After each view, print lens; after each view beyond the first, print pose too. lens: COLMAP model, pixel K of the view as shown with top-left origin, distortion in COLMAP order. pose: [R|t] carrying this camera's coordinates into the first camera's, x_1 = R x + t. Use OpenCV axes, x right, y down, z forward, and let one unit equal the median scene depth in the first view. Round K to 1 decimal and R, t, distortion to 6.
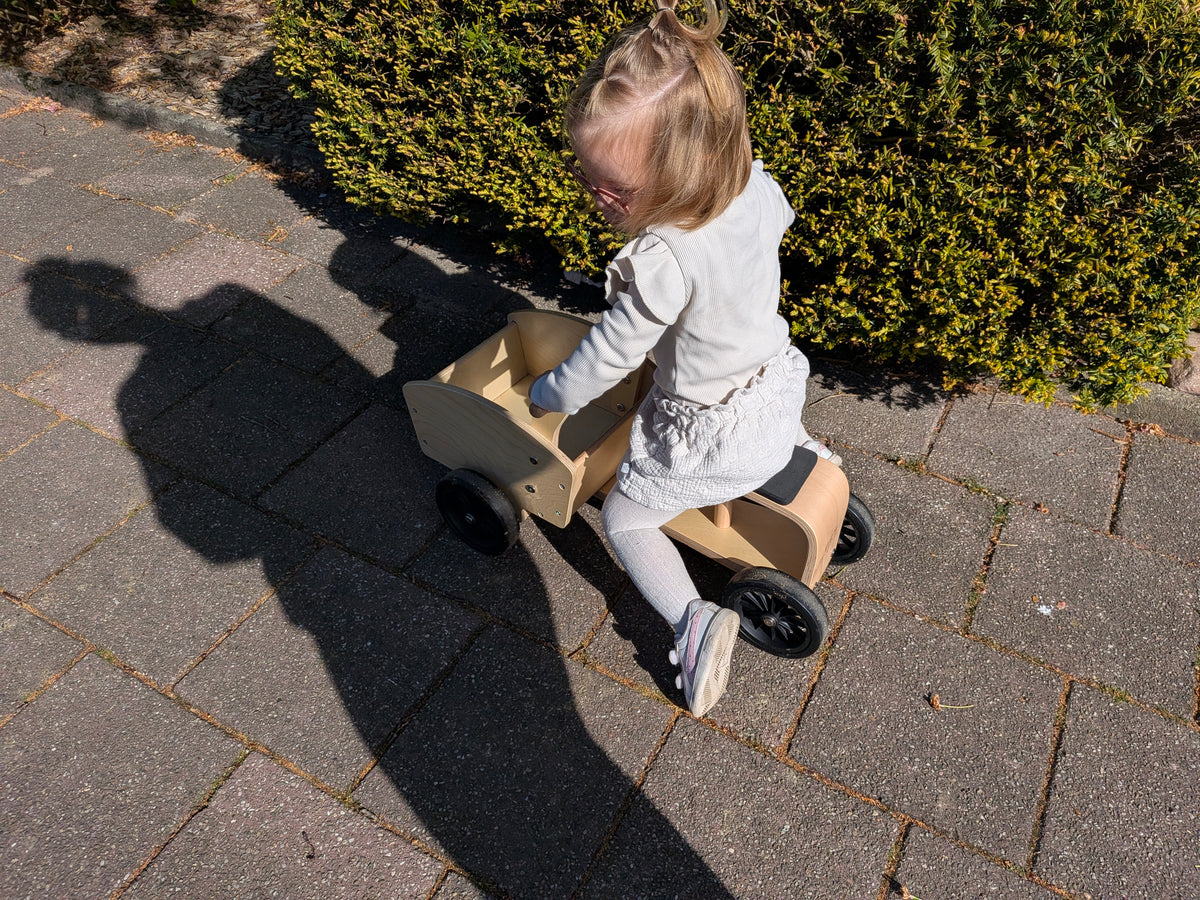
lens RADIAL K [[841.0, 0, 621.9], [0, 841.0, 455.8], [0, 0, 1]] dist [0.058721, -0.099471]
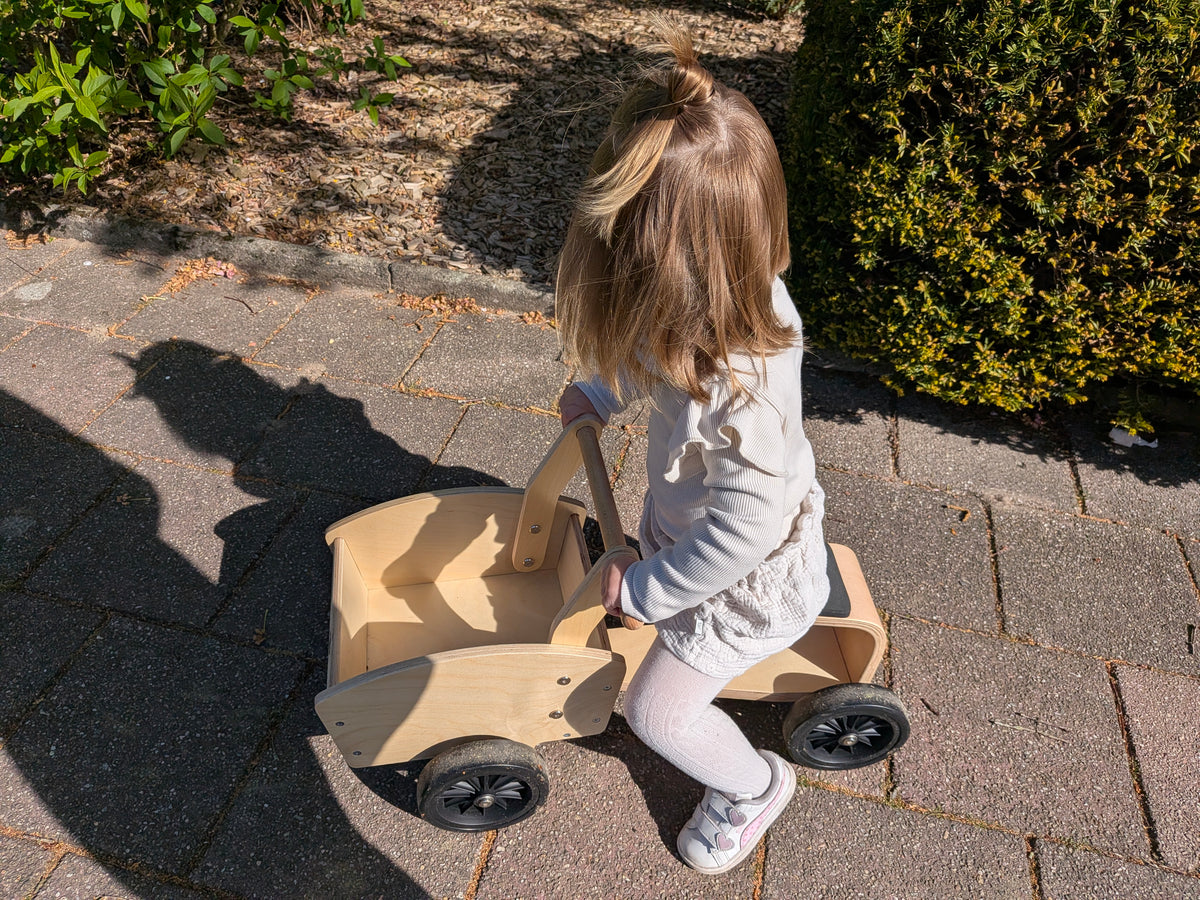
lens RADIAL K [[851.8, 0, 588.3], [0, 851.8, 477.0], [0, 0, 1]] dist [0.061212, -0.099276]
pose [[0.971353, -0.142619, 0.190088, -0.935505], [0.147153, 0.989064, -0.009884, -0.311234], [-0.186599, 0.037573, 0.981717, 0.348145]]
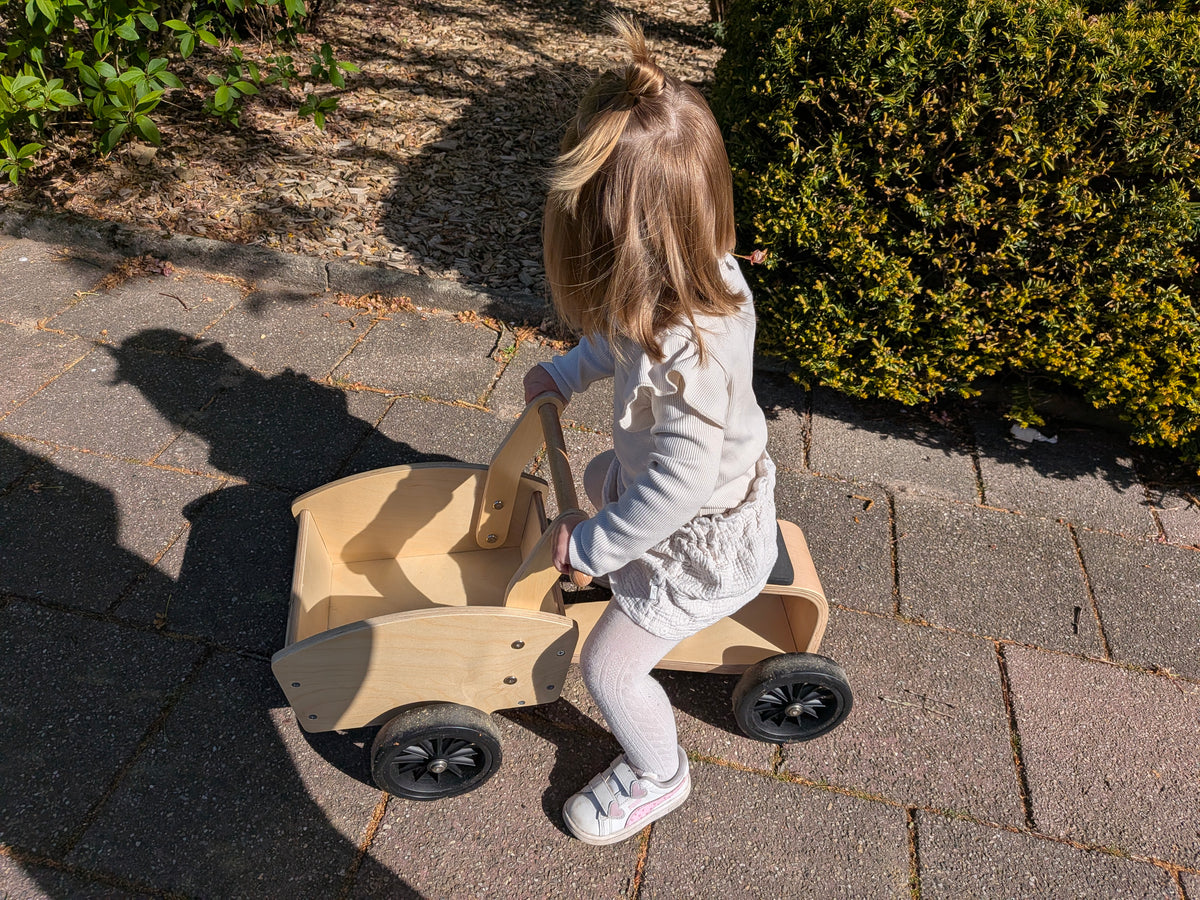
lens RADIAL K [[845.0, 0, 607.3], [0, 845.0, 447.4], [0, 0, 1]] dist [0.082267, -0.140405]
pose [[0.961364, -0.128076, 0.243669, -0.876424], [0.145669, 0.987774, -0.055528, -0.271531], [-0.233578, 0.088877, 0.968267, 0.317785]]
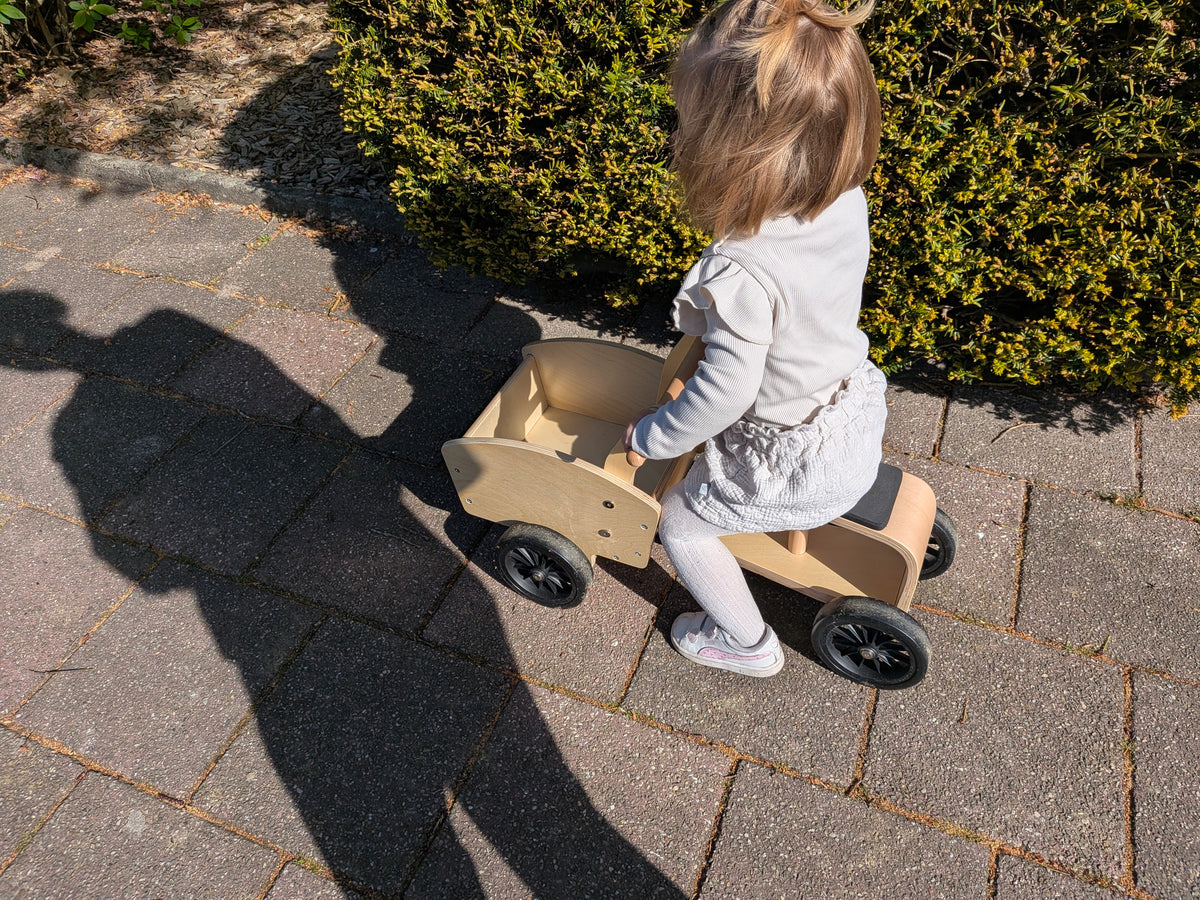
lens RADIAL K [[838.3, 0, 608.2], [0, 838.3, 443.0], [0, 0, 1]] dist [0.073039, -0.126418]
pose [[0.992952, -0.111799, 0.039336, -0.237761], [0.111385, 0.993698, 0.012552, -0.124450], [-0.040492, -0.008082, 0.999147, 0.120970]]
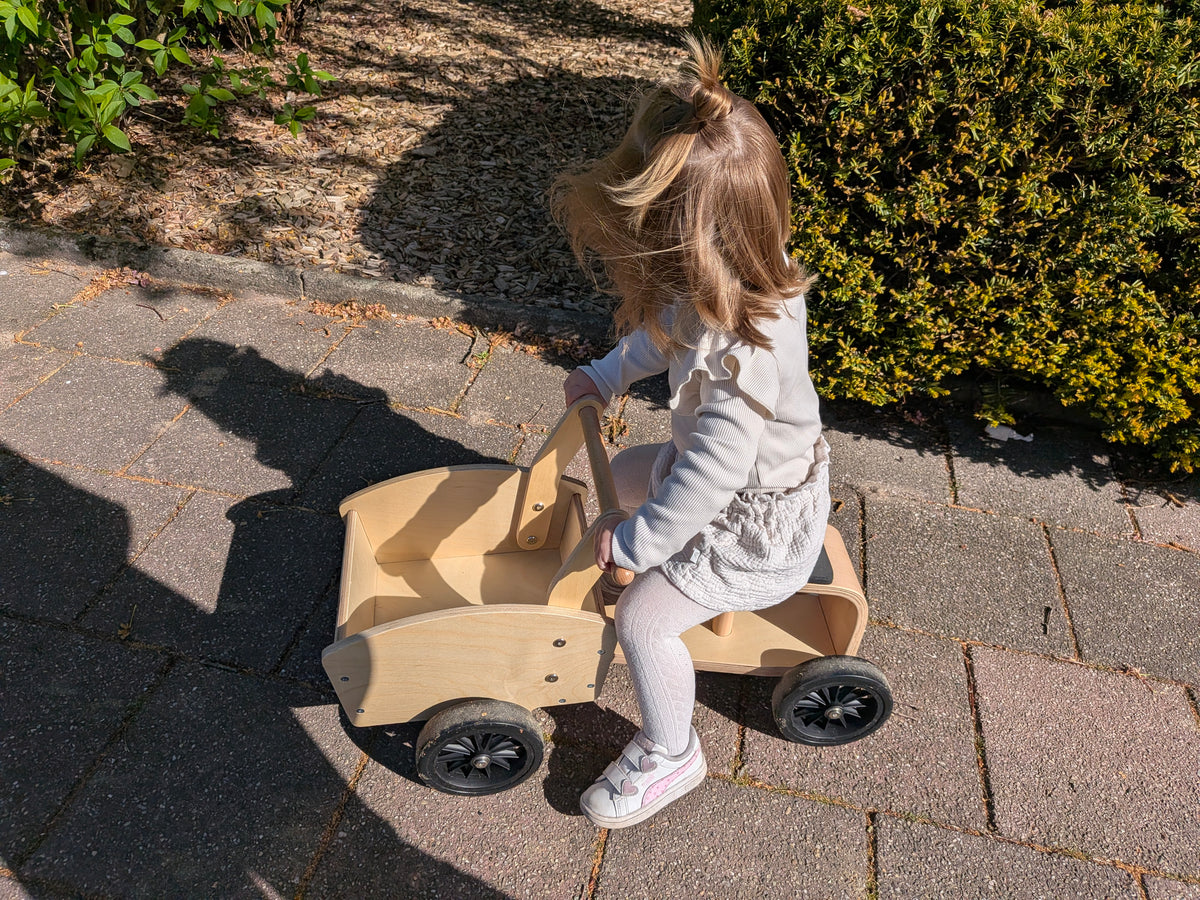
lens RADIAL K [[844.9, 0, 600.0], [0, 844.9, 450.0], [0, 0, 1]] dist [0.097683, -0.170968]
pose [[0.962716, -0.141156, 0.230767, -0.835334], [0.158435, 0.985661, -0.058052, -0.266738], [-0.219264, 0.092450, 0.971276, 0.308194]]
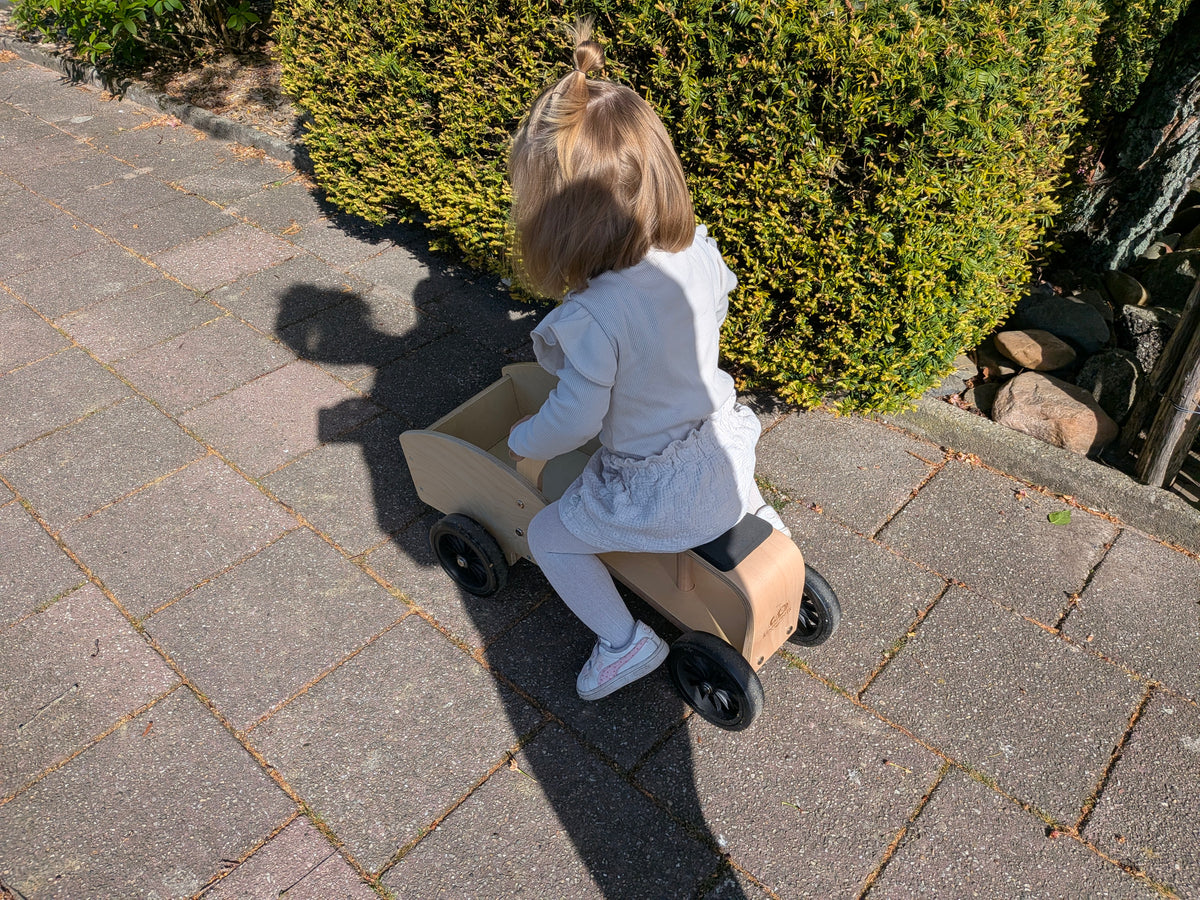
lens RADIAL K [[829.2, 0, 605.2], [0, 829.2, 480.7], [0, 0, 1]] dist [0.047590, -0.084019]
pose [[0.974013, 0.128972, -0.186186, 0.403263], [-0.136220, 0.990321, -0.026621, 0.087379], [0.180951, 0.051292, 0.982154, -0.089976]]
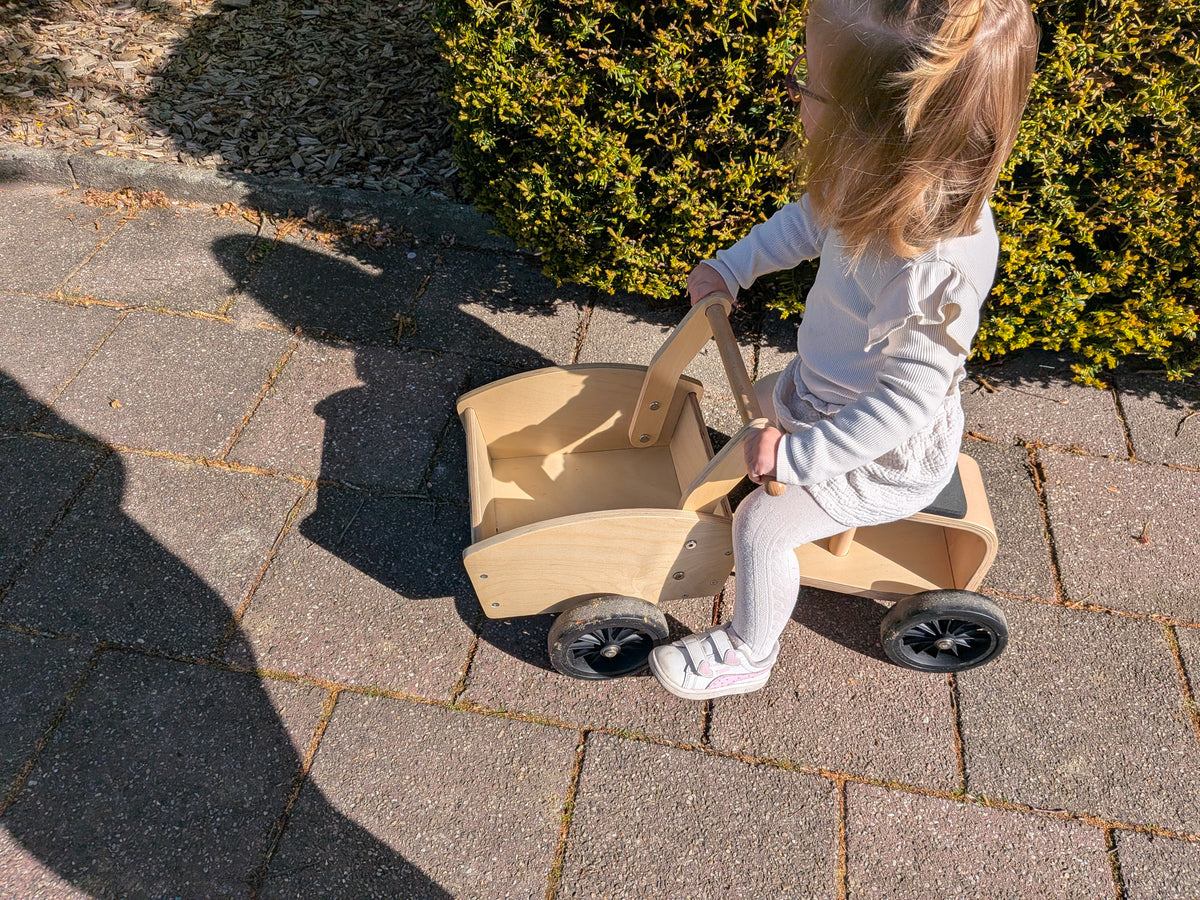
lens RADIAL K [[845.8, 0, 608.6], [0, 845.8, 478.0], [0, 0, 1]] dist [0.050496, -0.082791]
pose [[0.948053, -0.221496, 0.228332, -0.595642], [0.193861, 0.971365, 0.137359, -0.272927], [-0.252218, -0.085959, 0.963845, 0.311086]]
